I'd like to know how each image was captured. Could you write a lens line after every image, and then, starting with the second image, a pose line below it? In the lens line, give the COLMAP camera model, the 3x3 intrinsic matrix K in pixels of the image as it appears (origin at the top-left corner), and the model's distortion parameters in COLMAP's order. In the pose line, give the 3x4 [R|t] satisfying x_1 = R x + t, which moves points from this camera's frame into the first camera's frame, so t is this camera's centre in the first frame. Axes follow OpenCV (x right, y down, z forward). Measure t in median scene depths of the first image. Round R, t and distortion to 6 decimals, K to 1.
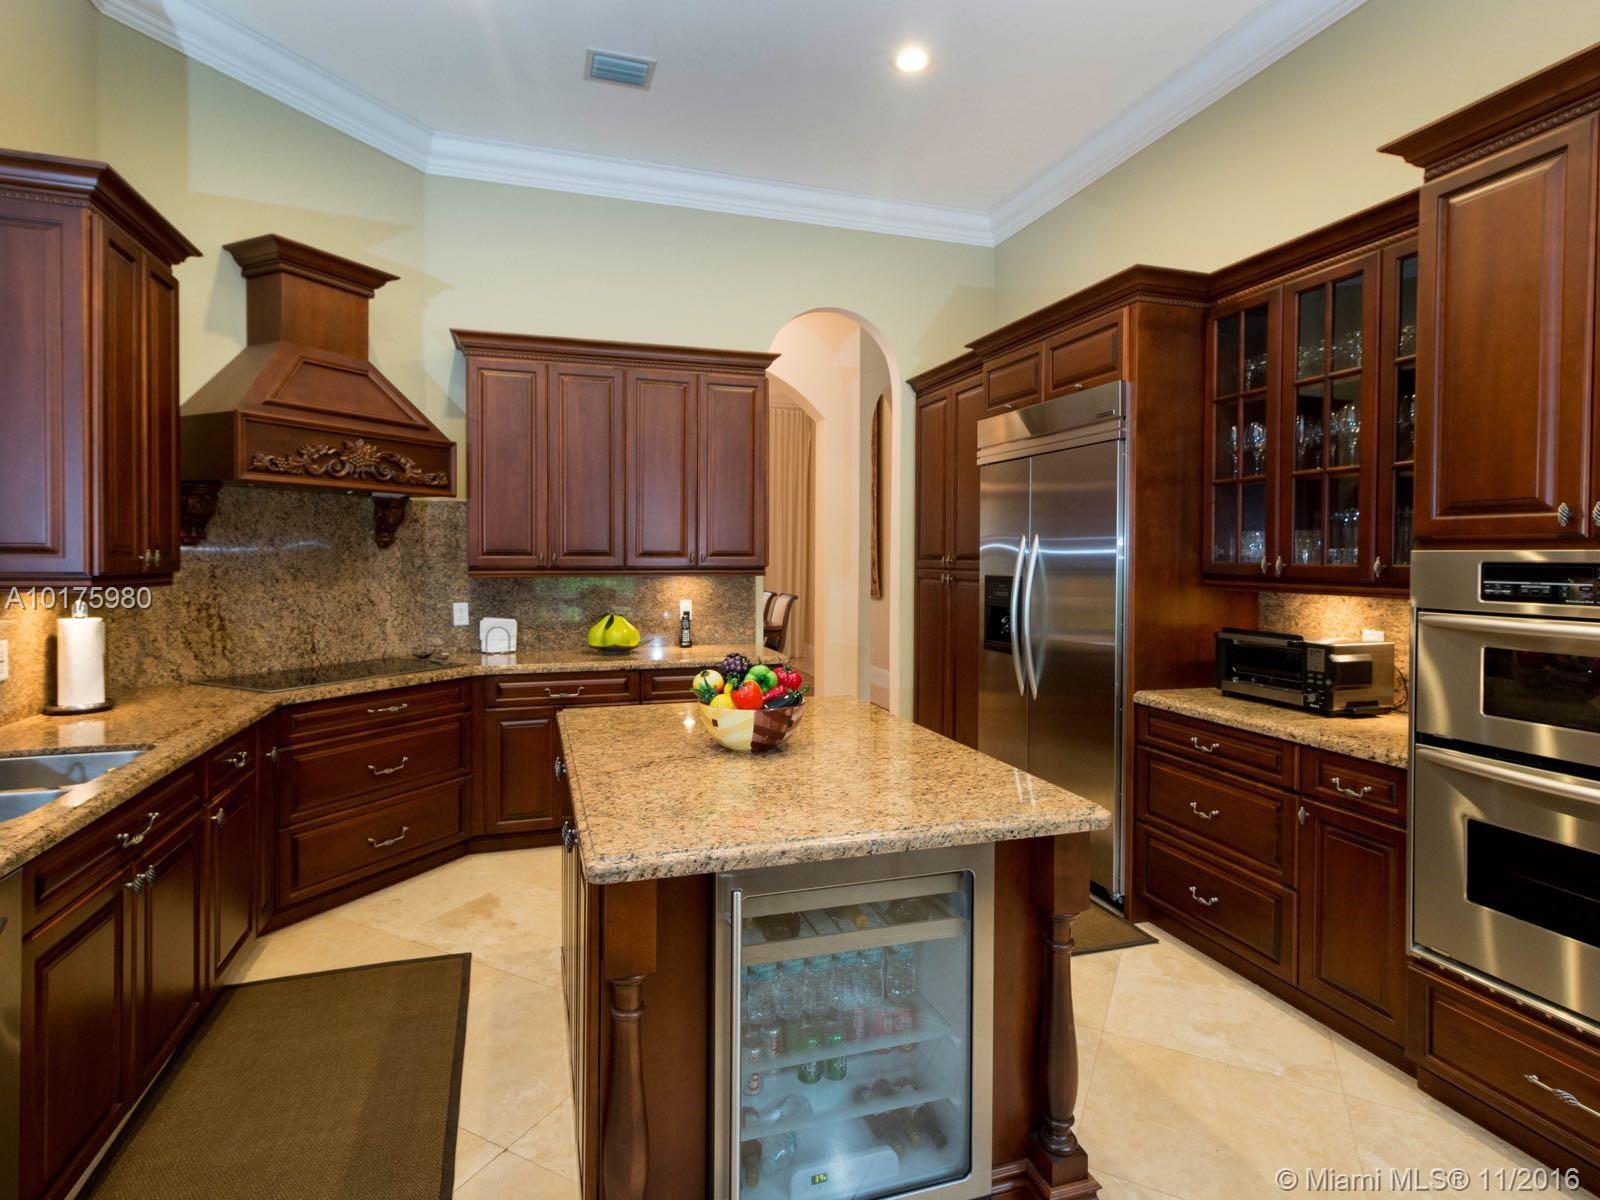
lens RADIAL K [[814.6, 0, 780.6], [0, 814.6, 568.9], [0, 0, 1]] dist [0.014906, -0.005974]
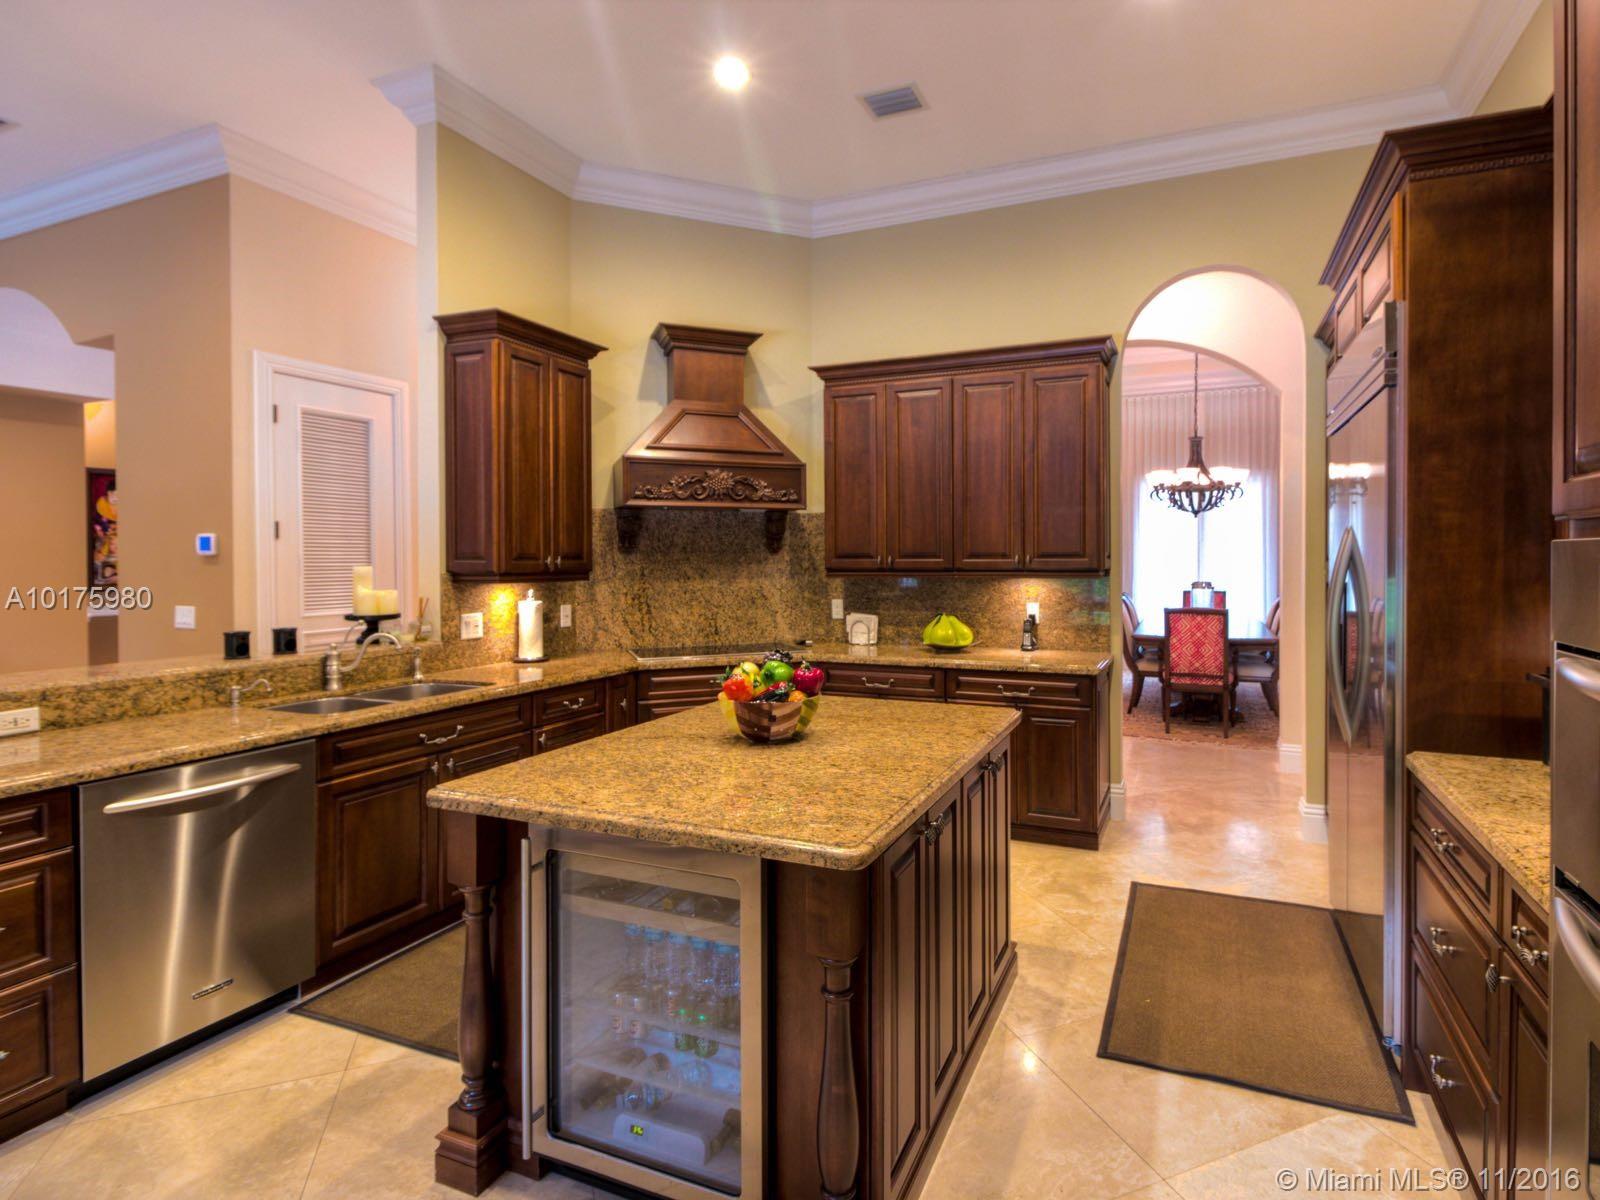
lens RADIAL K [[814.6, 0, 879.4], [0, 814.6, 564.9], [0, 0, 1]] dist [0.014906, -0.005974]
pose [[0.777905, -0.001513, -0.628381, 0.454498], [-0.003252, 0.999974, -0.006433, -0.000268], [0.628374, 0.007048, 0.777879, 0.161349]]
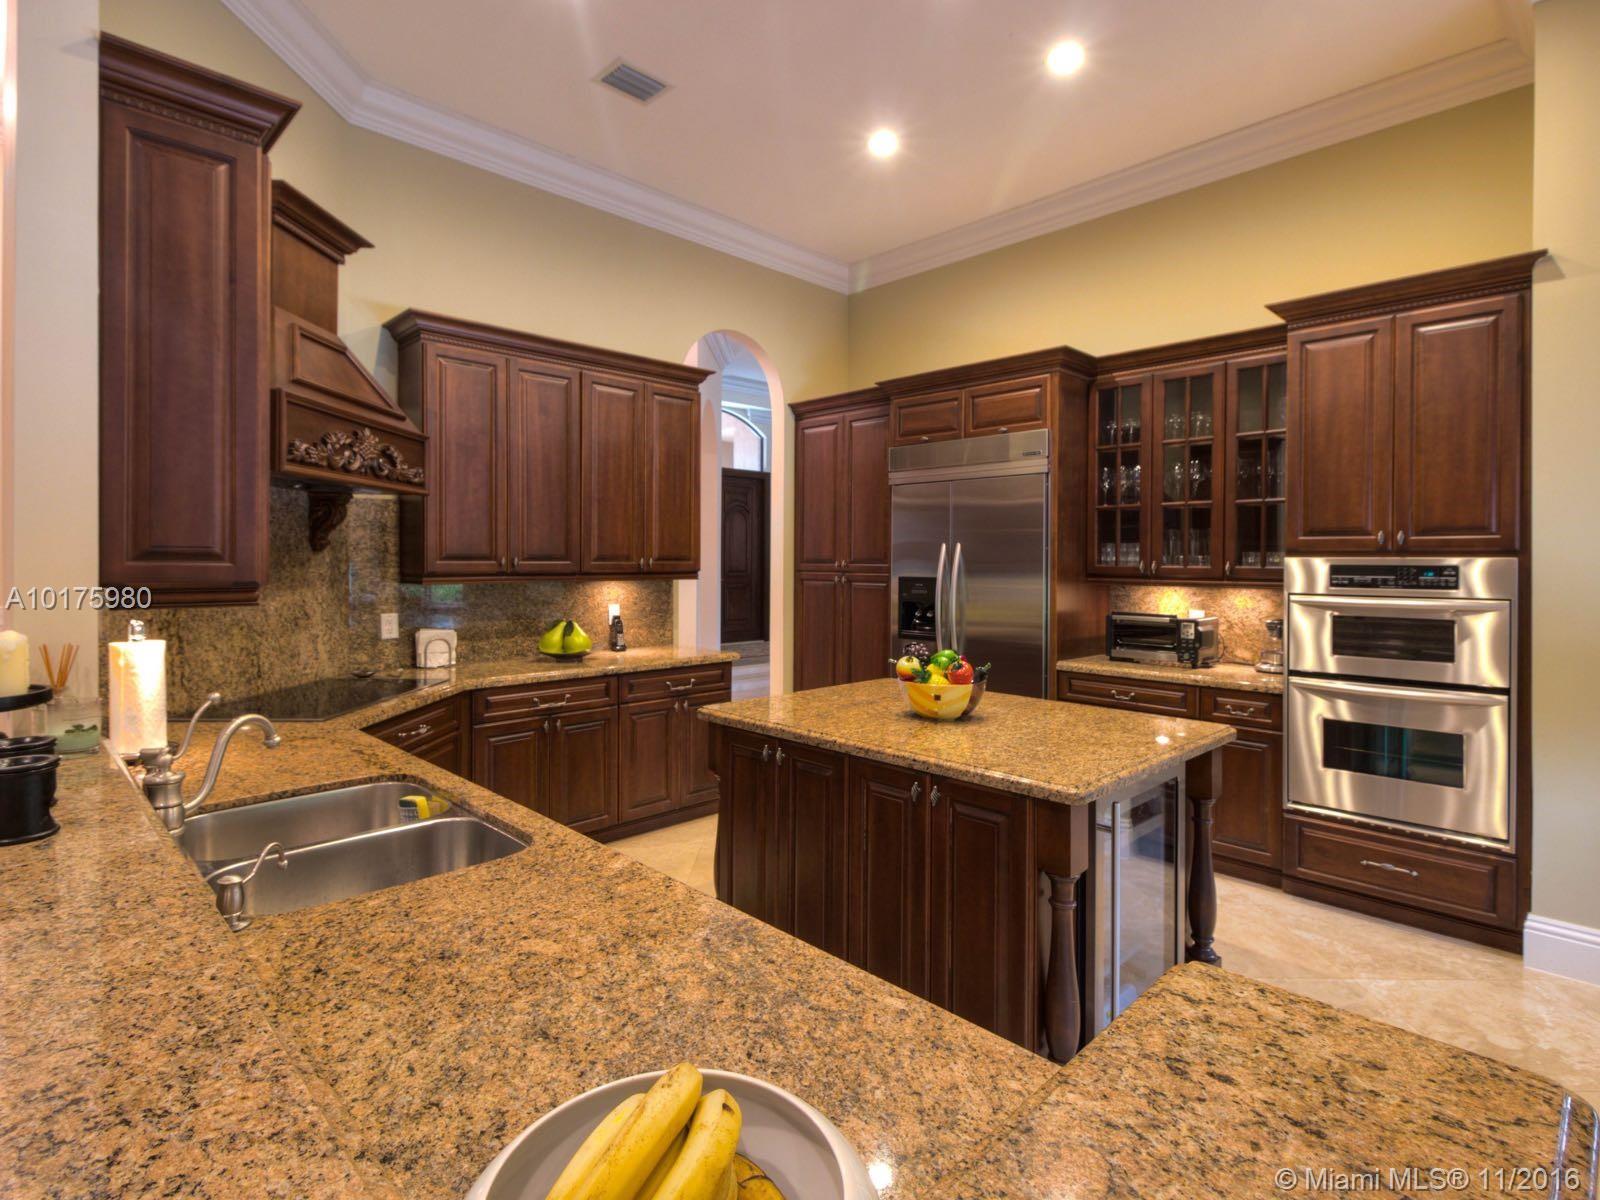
lens RADIAL K [[814.6, 0, 804.1], [0, 814.6, 565.5], [0, 0, 1]] dist [0.014906, -0.005974]
pose [[0.887076, -0.003520, 0.461609, -0.476975], [0.007360, 0.999952, -0.006518, -0.001834], [-0.461564, 0.009179, 0.887059, 0.003836]]
